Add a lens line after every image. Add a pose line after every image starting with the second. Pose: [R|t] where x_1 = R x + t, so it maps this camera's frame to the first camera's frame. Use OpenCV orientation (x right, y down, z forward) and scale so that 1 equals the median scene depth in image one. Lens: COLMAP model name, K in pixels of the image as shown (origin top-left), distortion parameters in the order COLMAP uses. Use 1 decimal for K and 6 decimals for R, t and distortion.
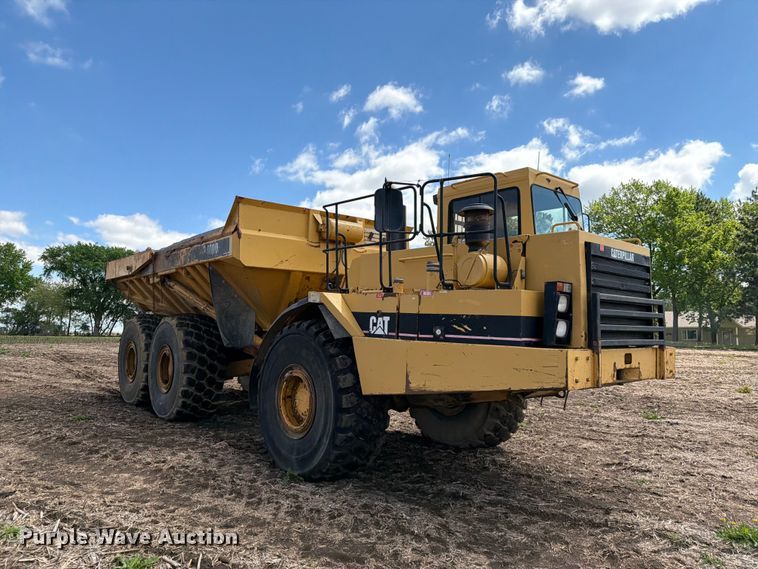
lens RADIAL K [[532.6, 0, 382.7], [0, 532.6, 286.0], [0, 0, 1]] dist [0.055185, -0.073863]
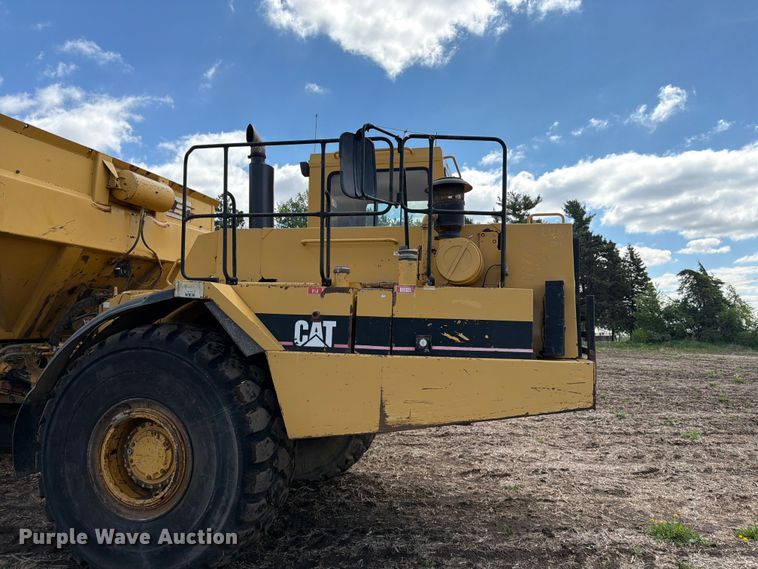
lens RADIAL K [[533.0, 0, 383.2], [0, 533.0, 293.2], [0, 0, 1]] dist [0.062684, -0.081080]
pose [[0.822111, 0.029401, 0.568568, -0.322701], [-0.039372, 0.999211, 0.005258, 0.014690], [-0.567964, -0.026708, 0.822620, 0.384527]]
